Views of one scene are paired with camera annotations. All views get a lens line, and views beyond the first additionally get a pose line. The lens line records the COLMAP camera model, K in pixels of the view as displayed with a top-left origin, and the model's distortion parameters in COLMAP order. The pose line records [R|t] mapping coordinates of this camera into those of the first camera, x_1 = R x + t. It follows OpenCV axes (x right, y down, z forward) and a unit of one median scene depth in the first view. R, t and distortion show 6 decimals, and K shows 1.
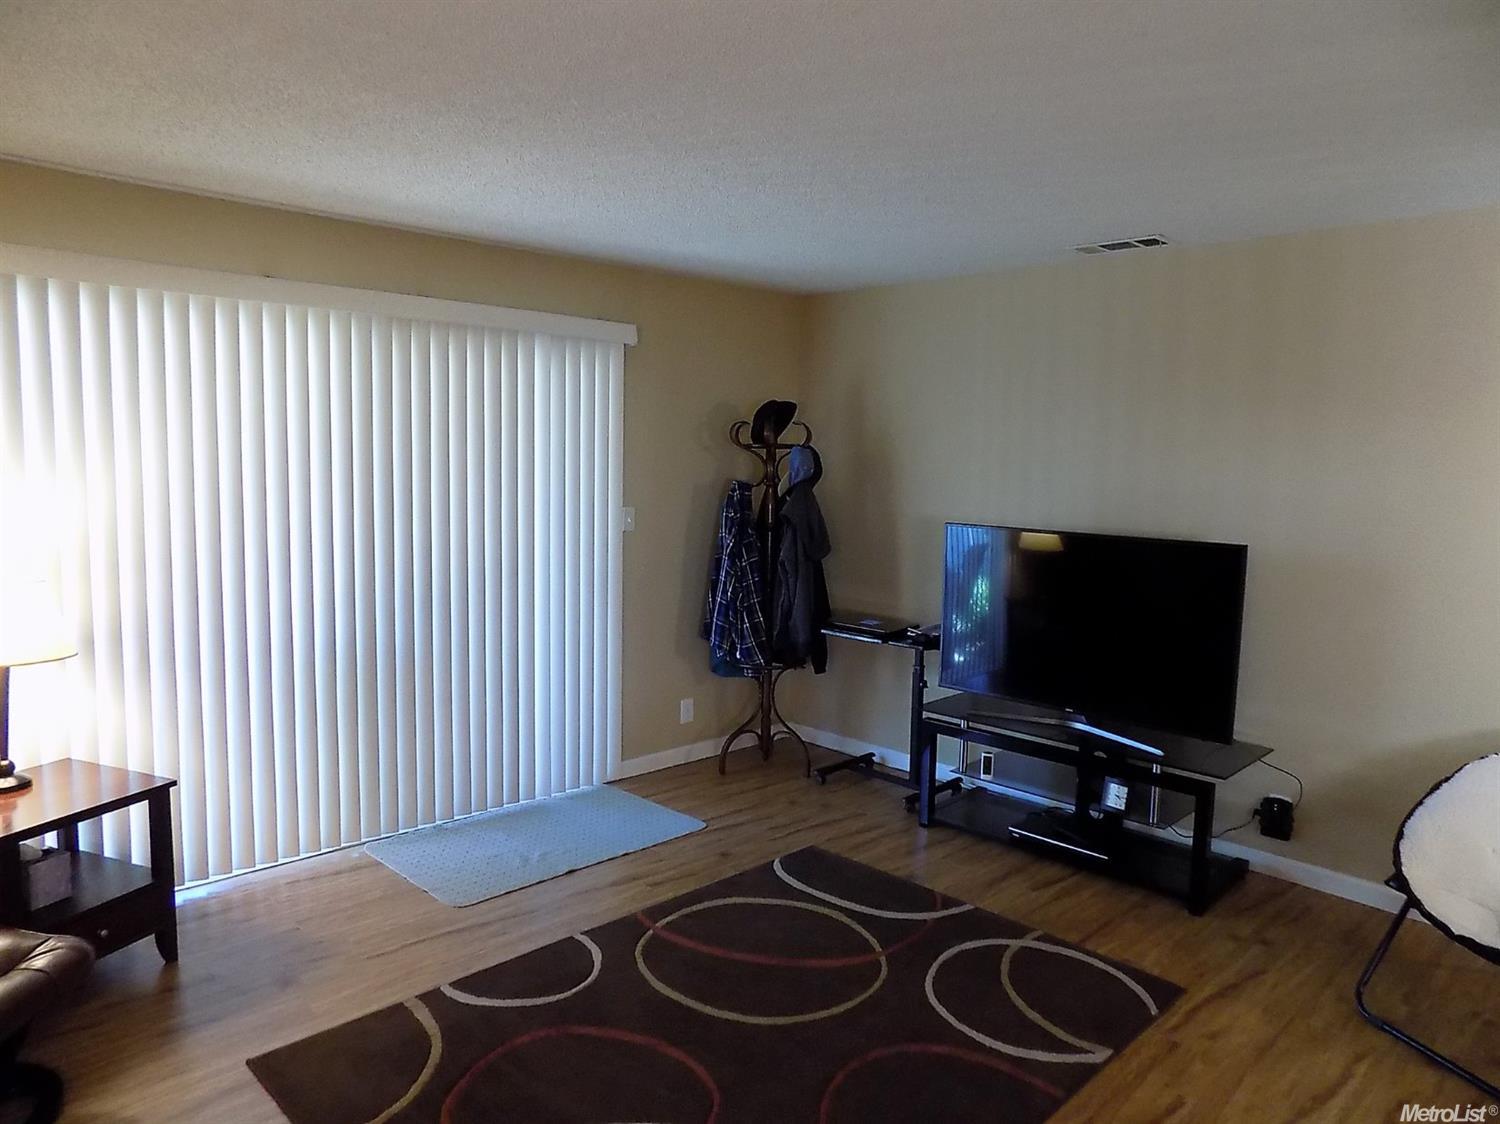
lens RADIAL K [[995.5, 0, 750.0], [0, 995.5, 562.0], [0, 0, 1]] dist [-0.090707, 0.072891]
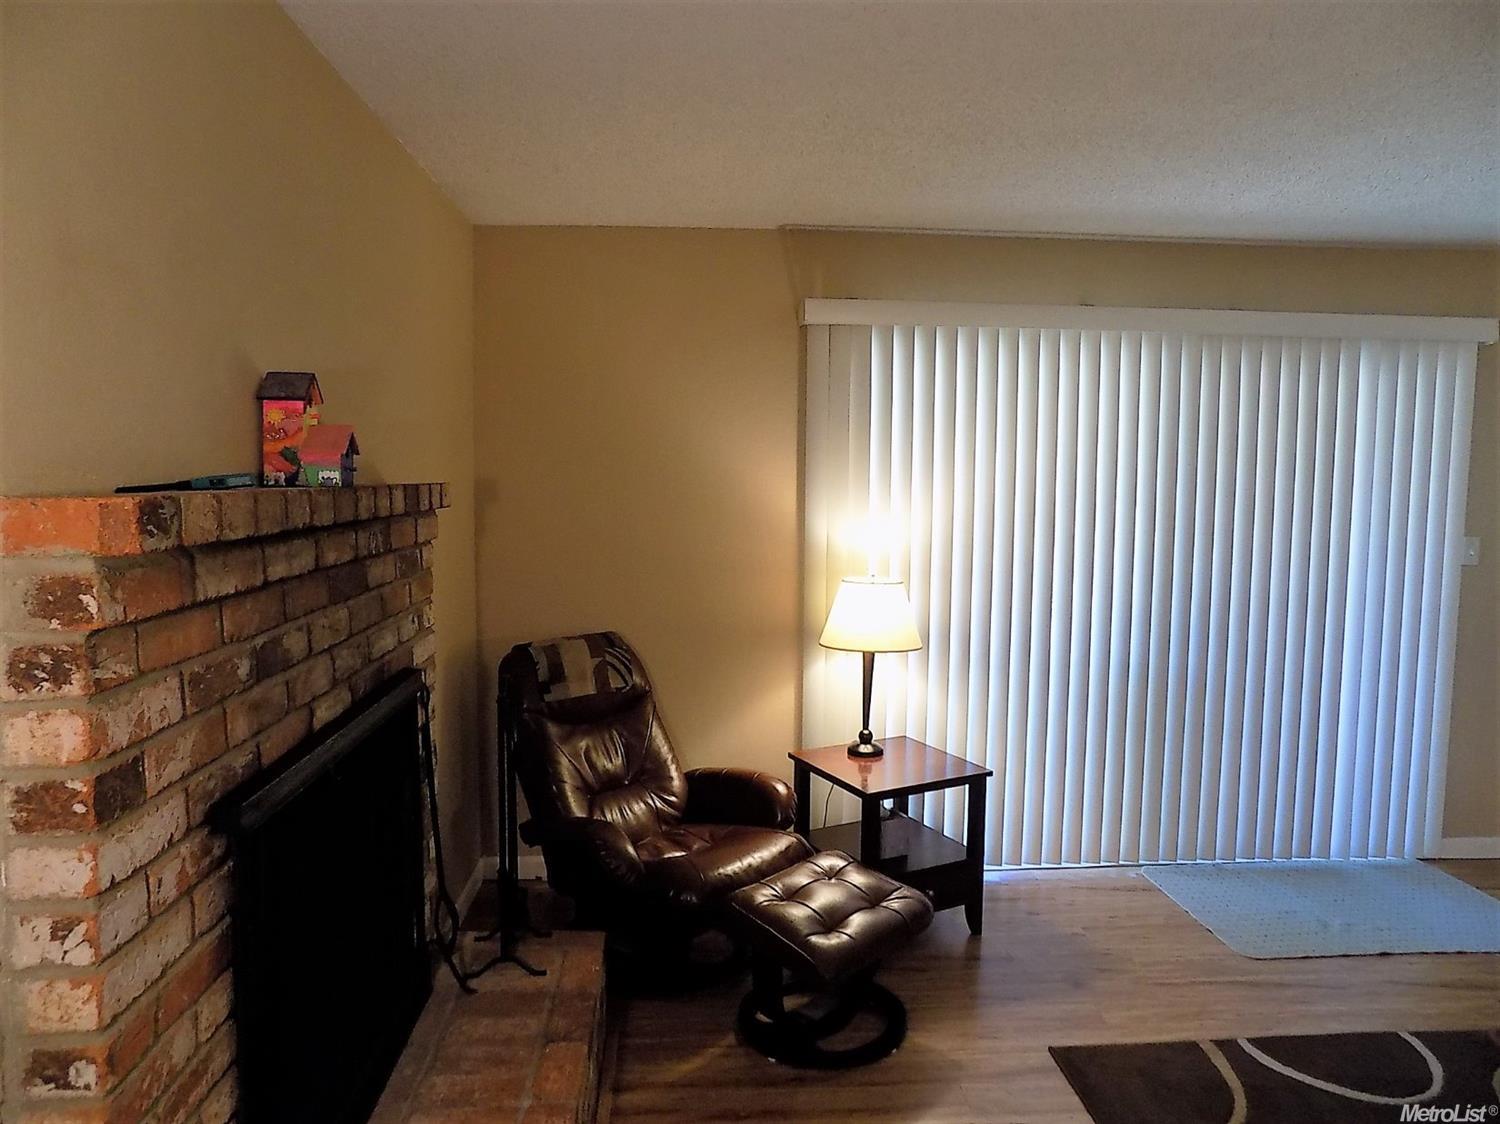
lens RADIAL K [[1010.9, 0, 760.7], [0, 1010.9, 552.3], [0, 0, 1]] dist [-0.083338, 0.084048]
pose [[0.763566, 0.044204, -0.644215, -0.065130], [-0.062626, 0.998021, -0.005747, 0.000684], [0.642686, 0.044733, 0.764823, -0.042691]]
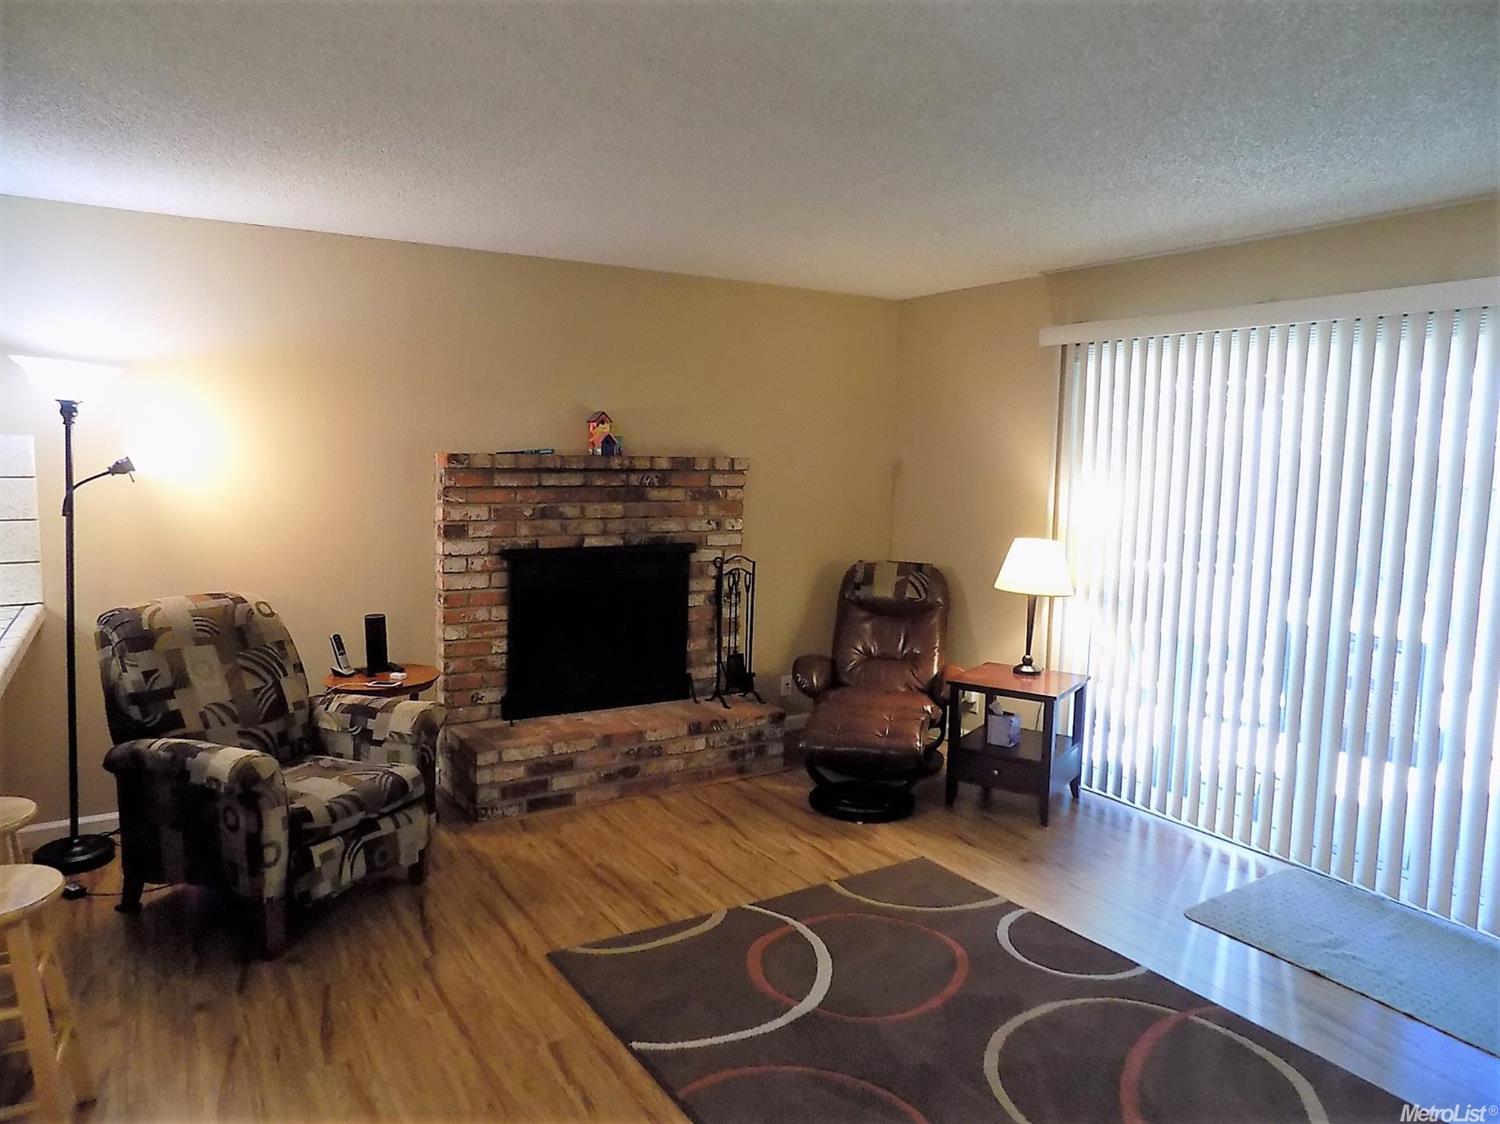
lens RADIAL K [[1027.6, 0, 750.0], [0, 1027.6, 562.0], [0, 0, 1]] dist [-0.004371, -0.000289]
pose [[-0.206086, 0.091691, -0.974229, 0.819055], [-0.123893, 0.985143, 0.118926, -0.076453], [0.970659, 0.145209, -0.191664, 0.750577]]
